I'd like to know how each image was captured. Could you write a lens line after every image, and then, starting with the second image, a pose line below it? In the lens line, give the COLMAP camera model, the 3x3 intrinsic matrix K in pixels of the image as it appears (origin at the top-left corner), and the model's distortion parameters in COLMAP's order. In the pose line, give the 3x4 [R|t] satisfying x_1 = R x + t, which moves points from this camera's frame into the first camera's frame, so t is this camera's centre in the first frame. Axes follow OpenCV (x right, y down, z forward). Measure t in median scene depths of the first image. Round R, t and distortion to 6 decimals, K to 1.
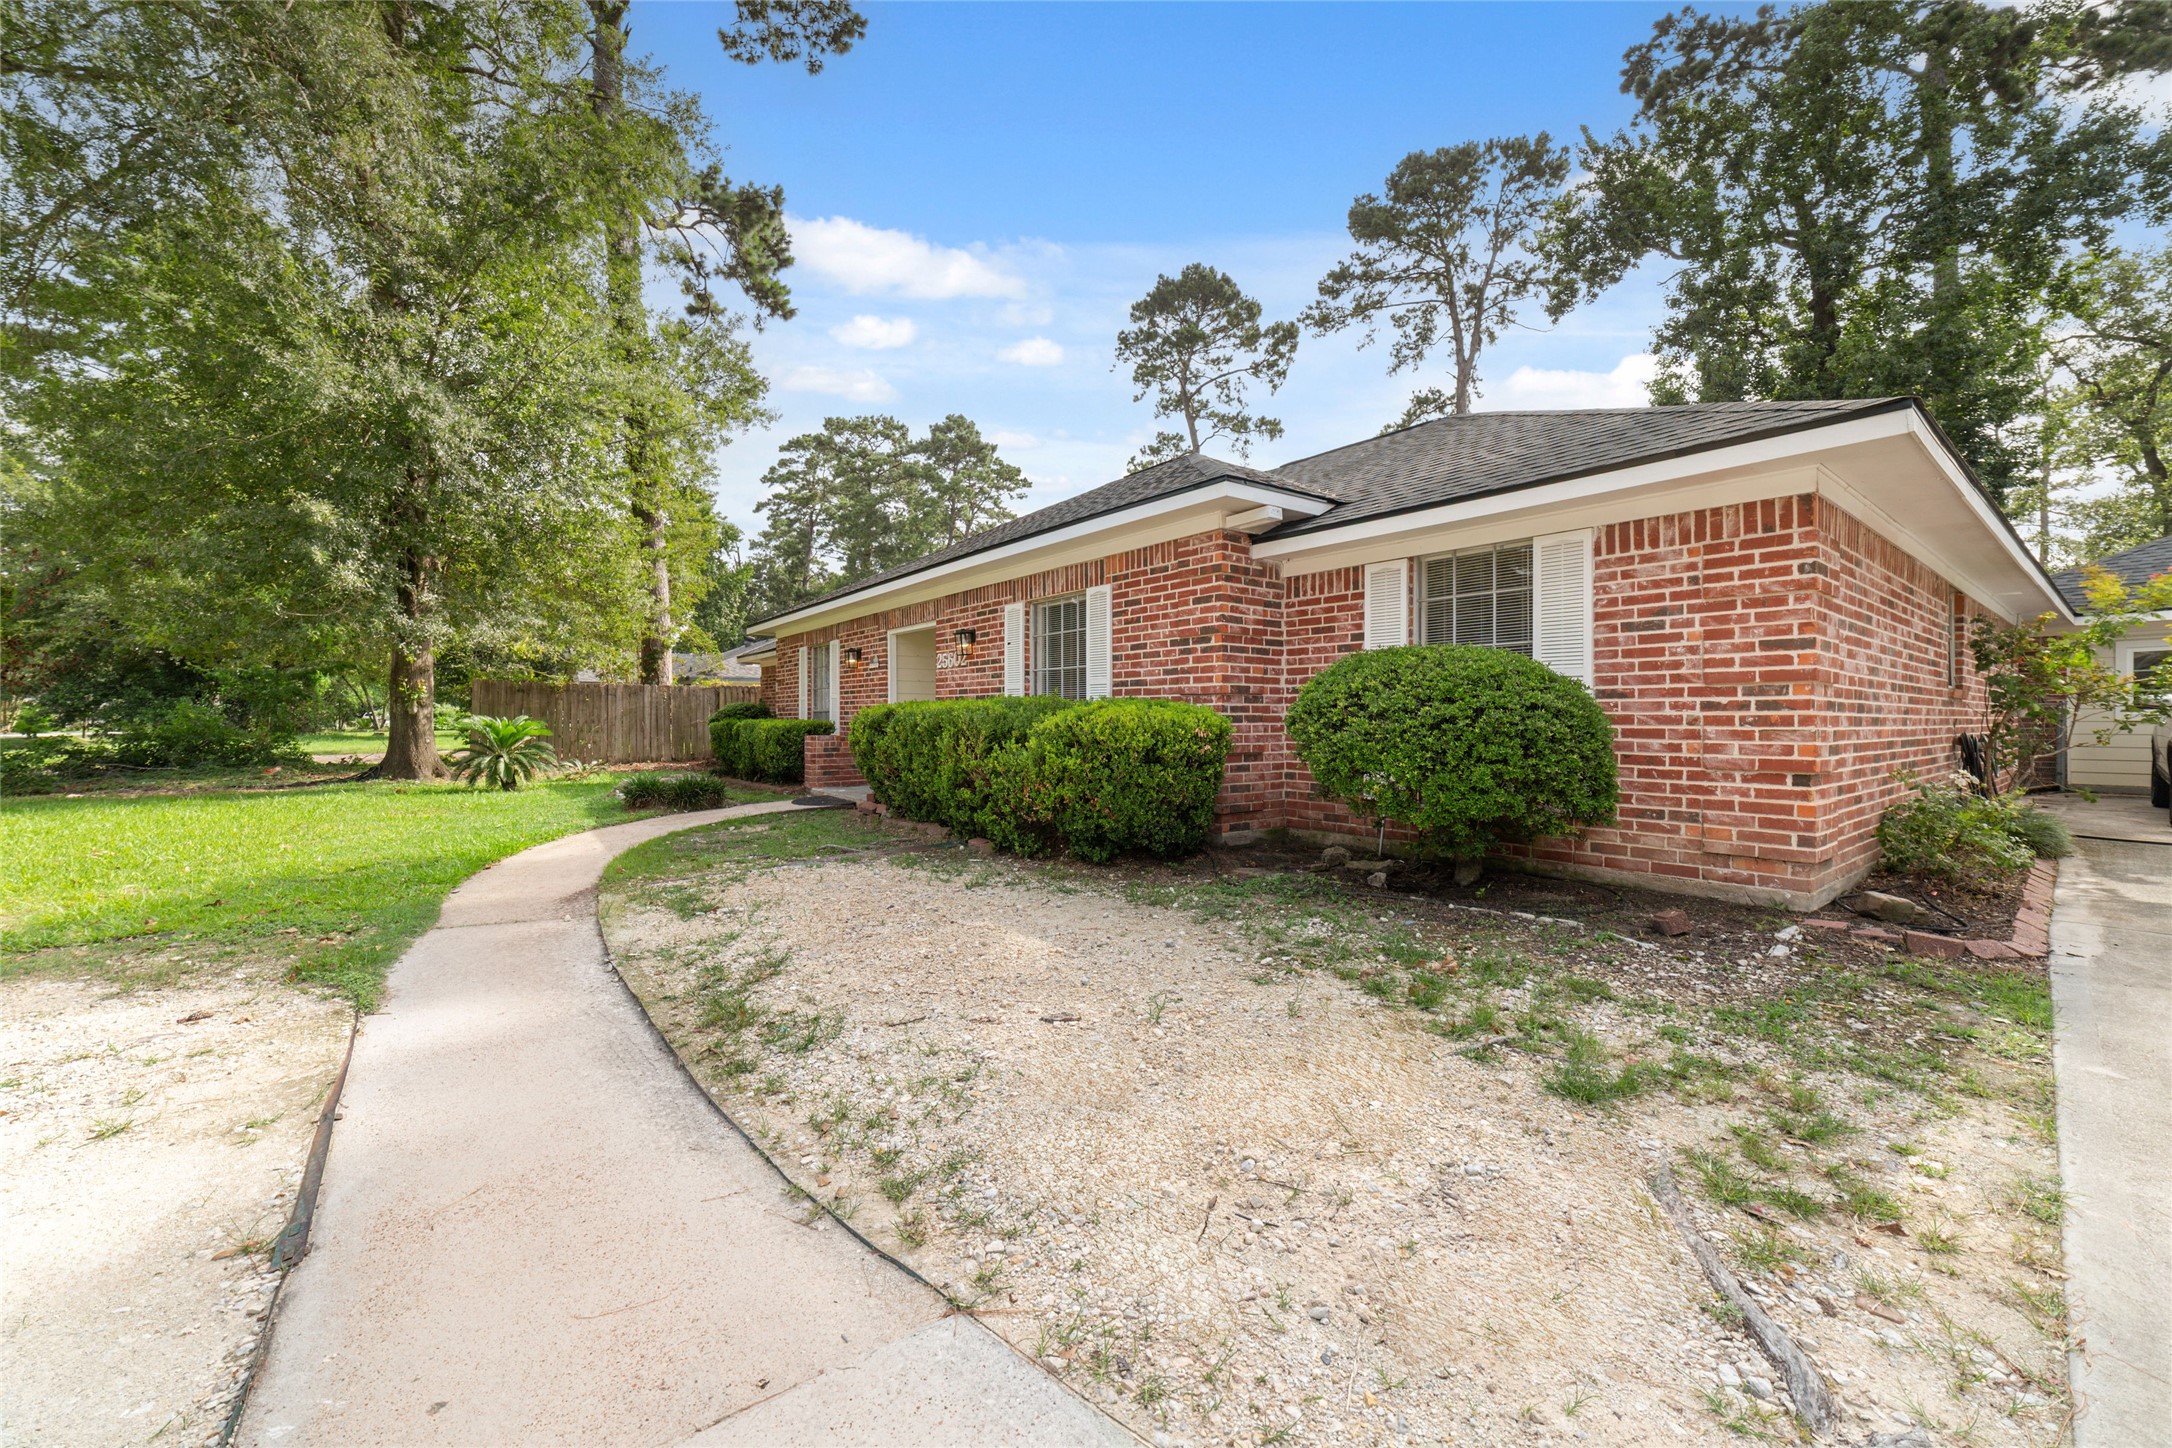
lens RADIAL K [[830.3, 0, 1090.6], [0, 830.3, 719.9], [0, 0, 1]] dist [-0.024364, 0.007997]
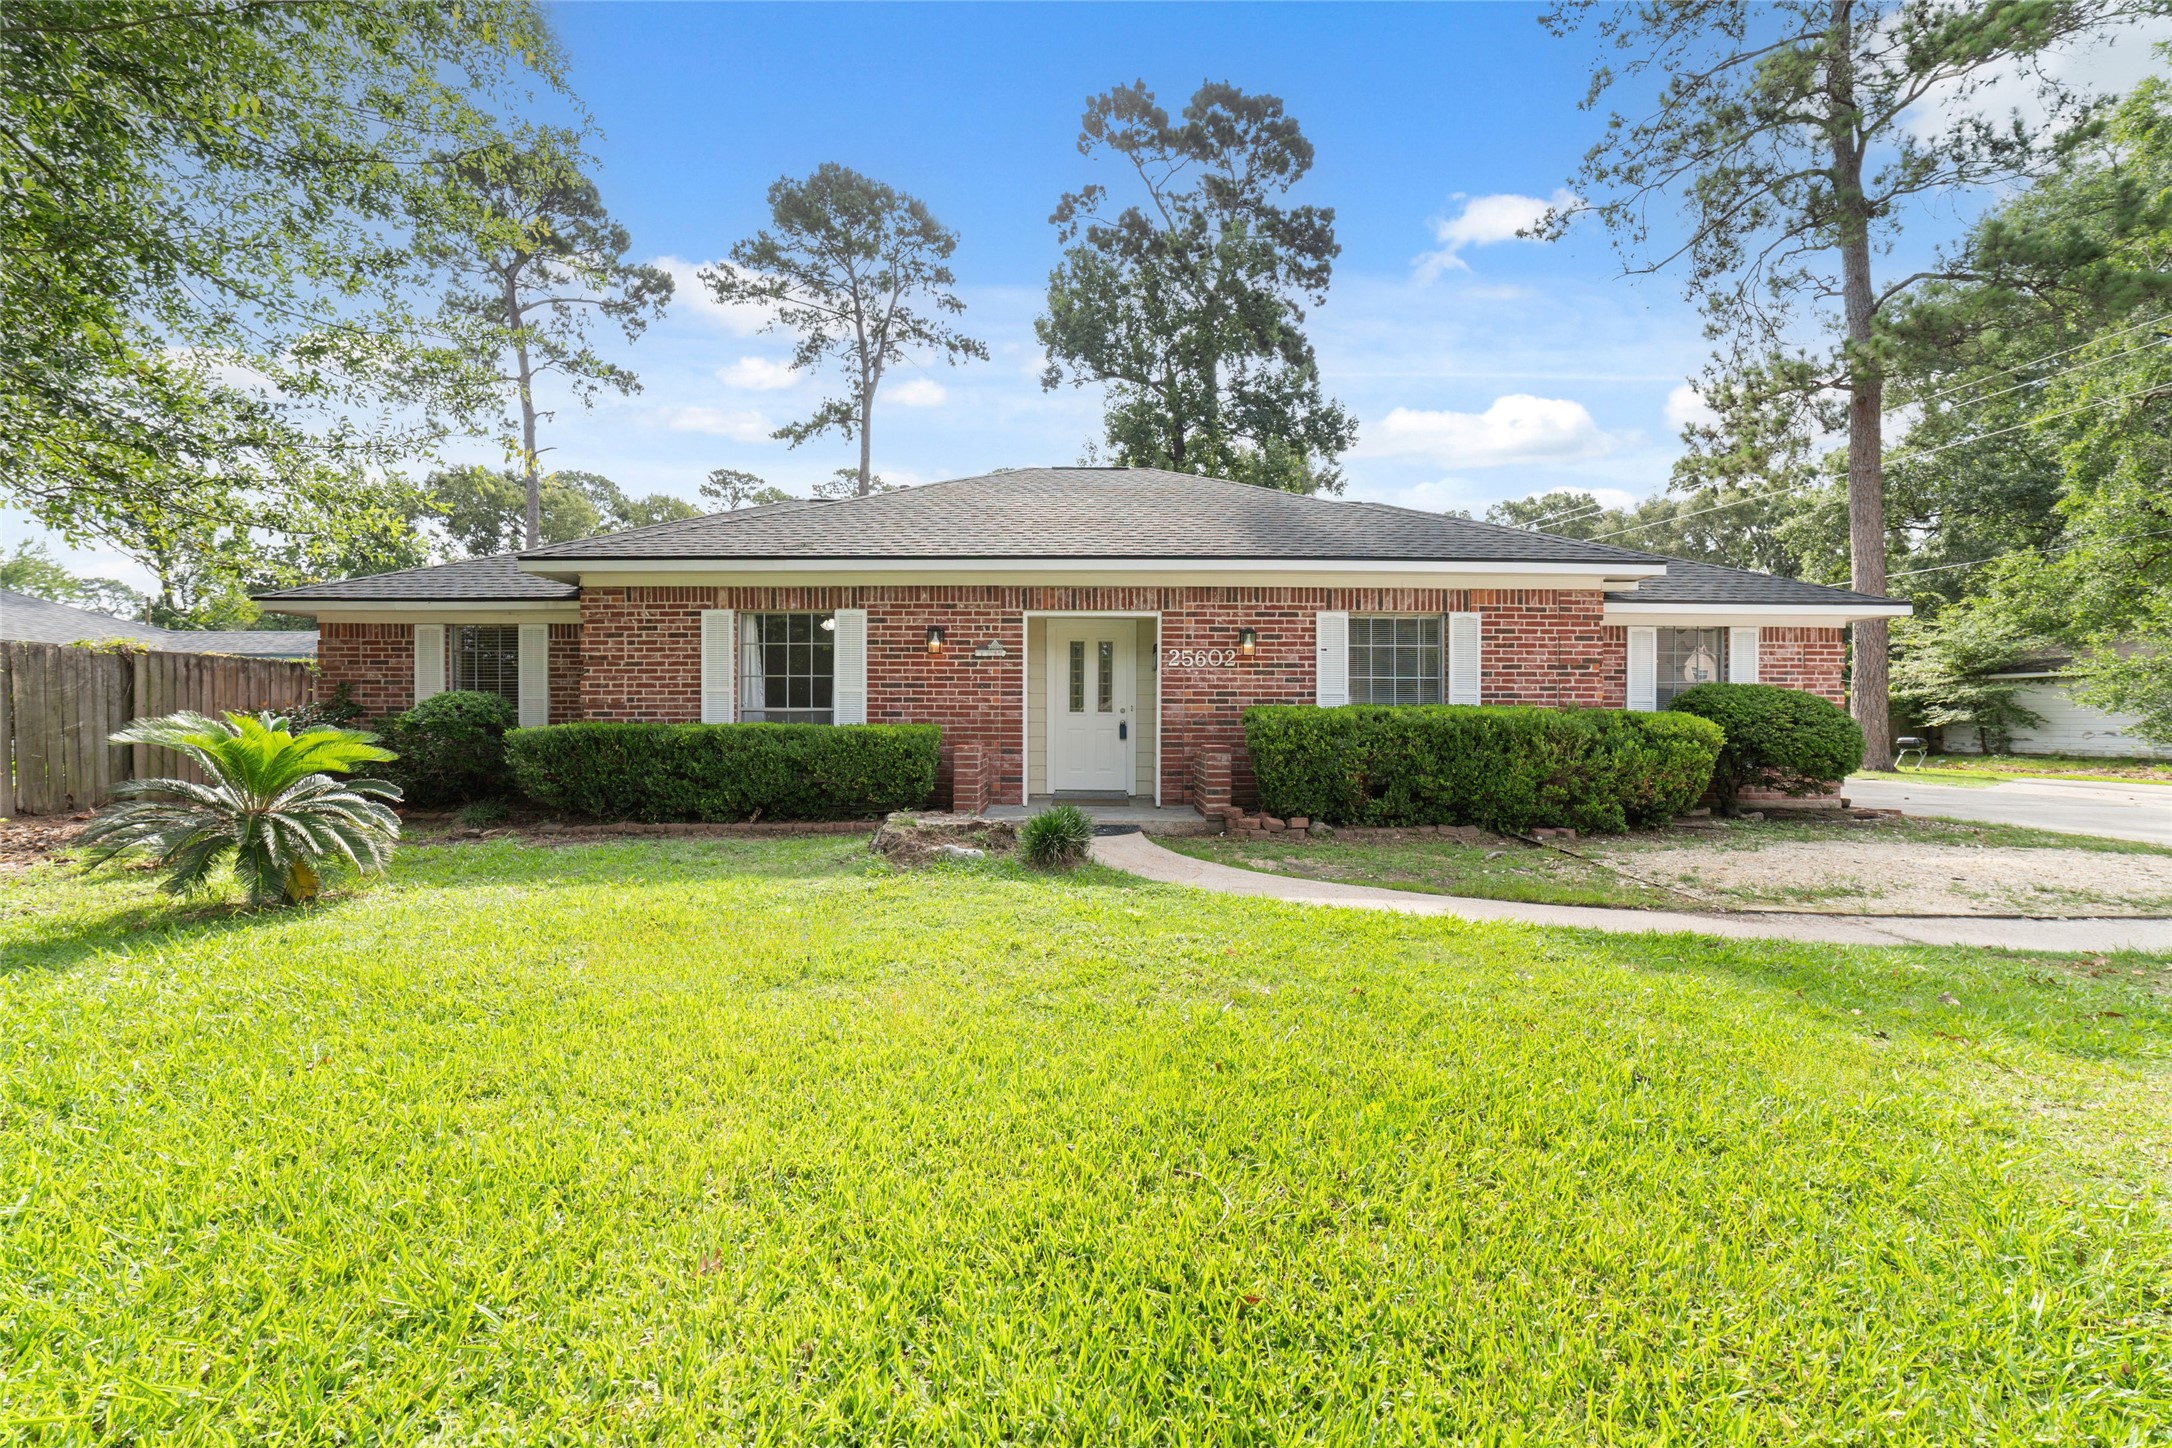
lens RADIAL K [[830.3, 0, 1090.6], [0, 830.3, 719.9], [0, 0, 1]] dist [-0.024364, 0.007997]
pose [[0.610347, 0.001358, 0.792133, -0.172525], [-0.001992, 0.999998, -0.000180, -0.000795], [-0.792132, -0.001468, 0.610348, 0.096285]]
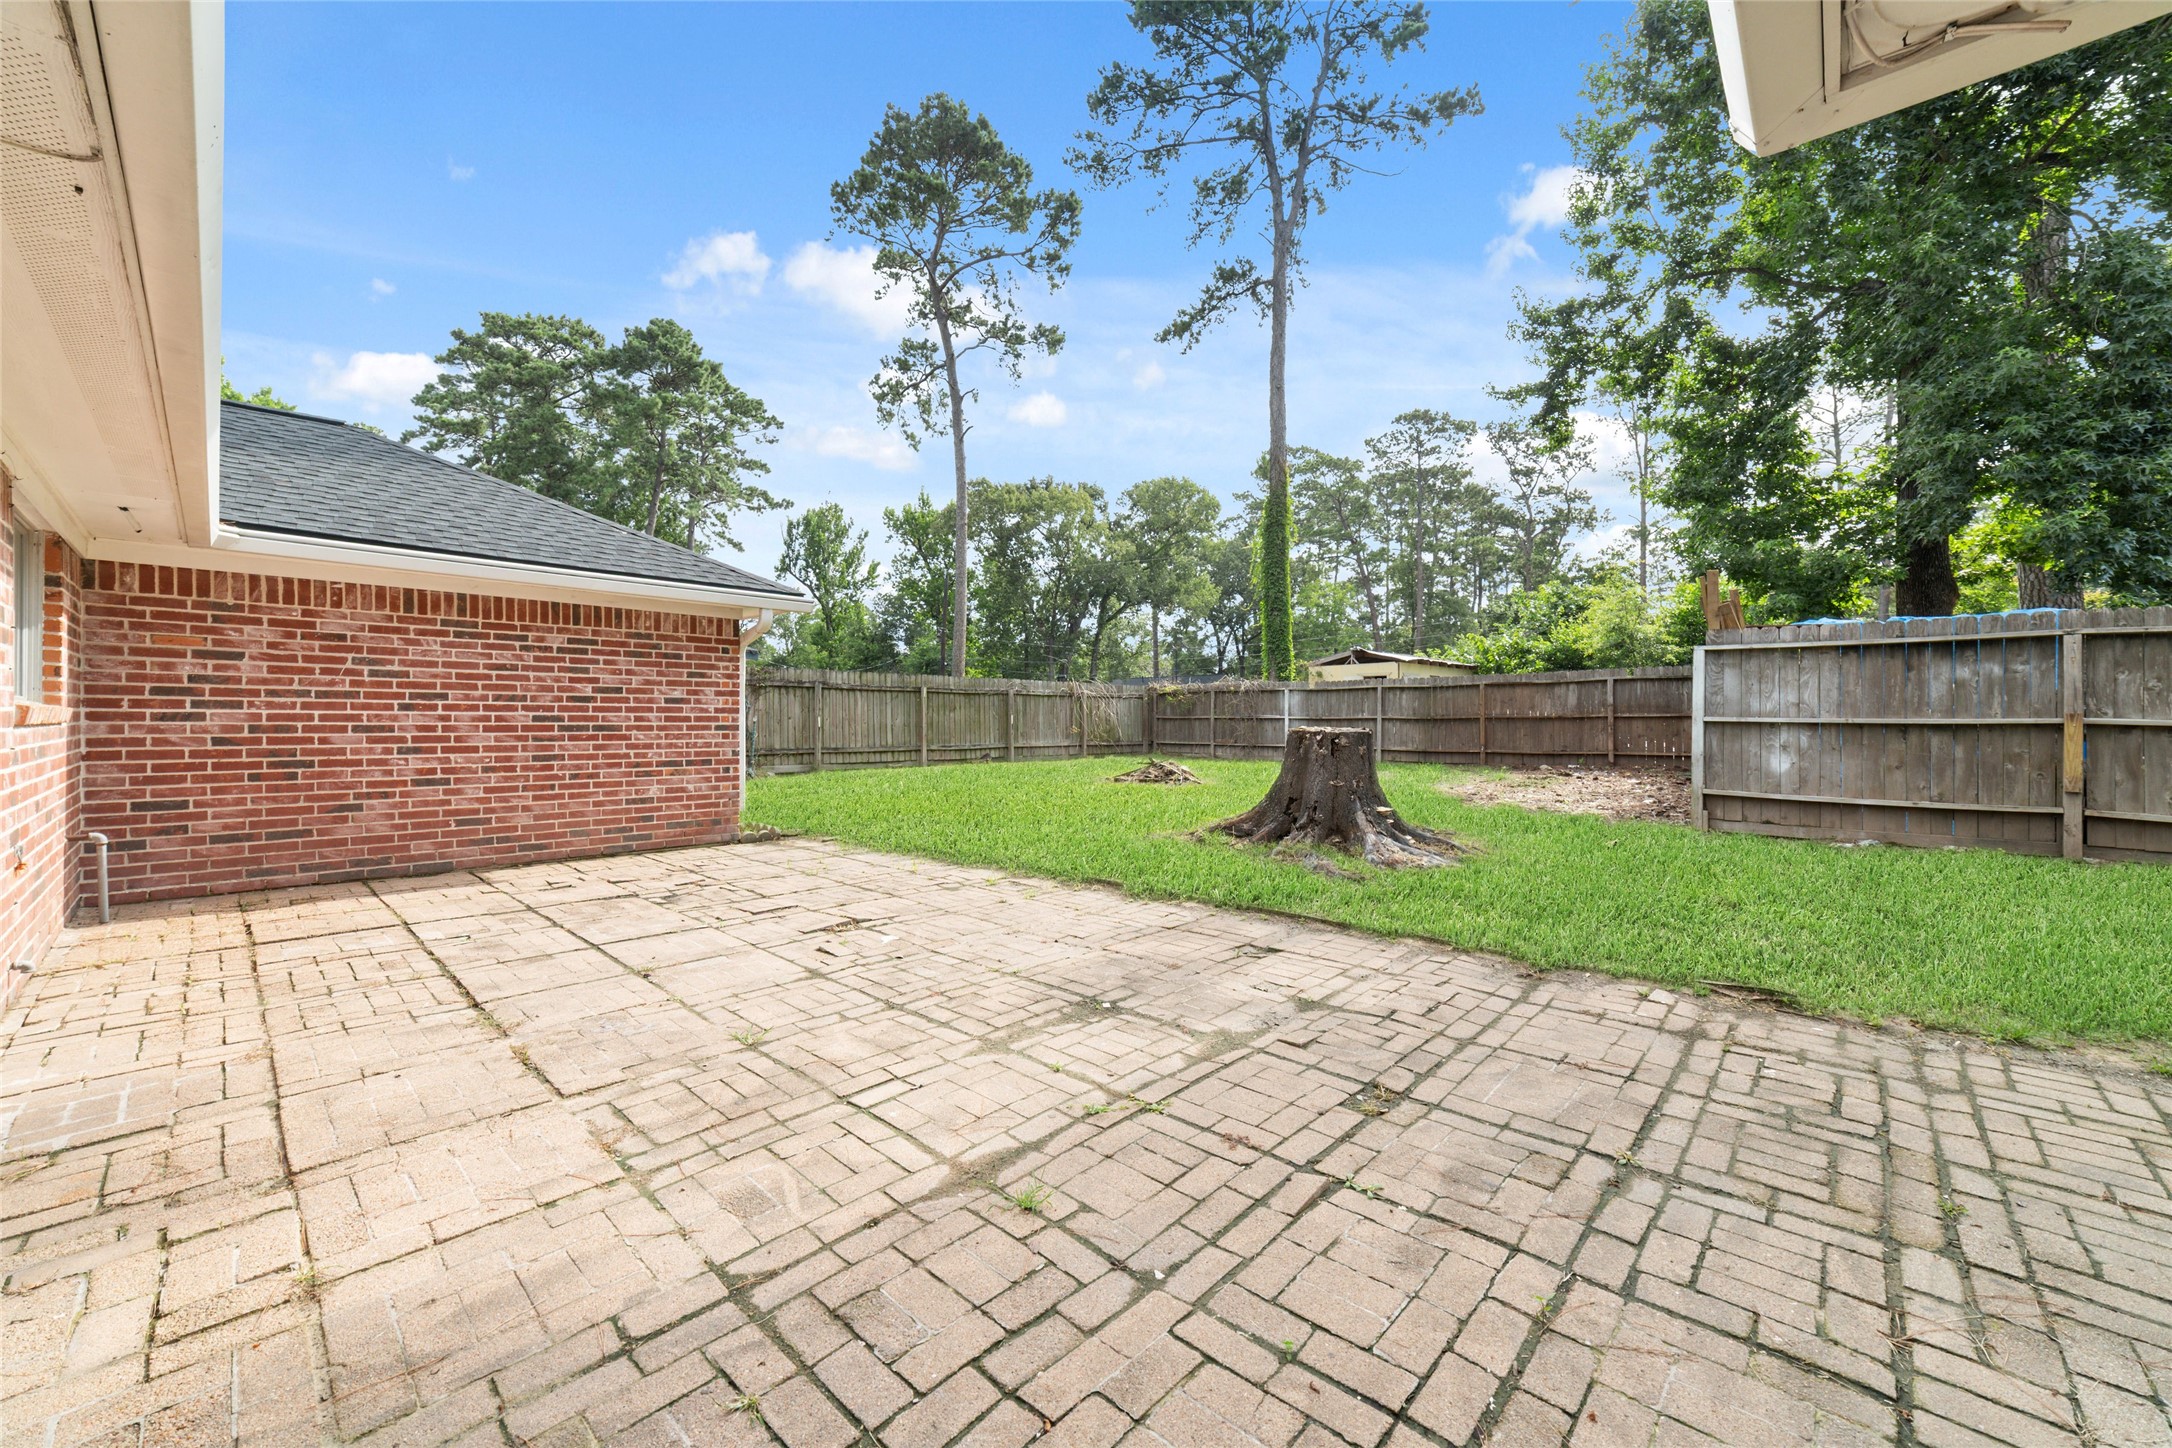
lens RADIAL K [[830.3, 0, 1090.6], [0, 830.3, 719.9], [0, 0, 1]] dist [-0.024364, 0.007997]
pose [[0.986997, 0.002938, 0.160713, 0.141888], [-0.003369, 0.999991, 0.002407, -0.006323], [-0.160704, -0.002918, 0.986998, 0.259457]]
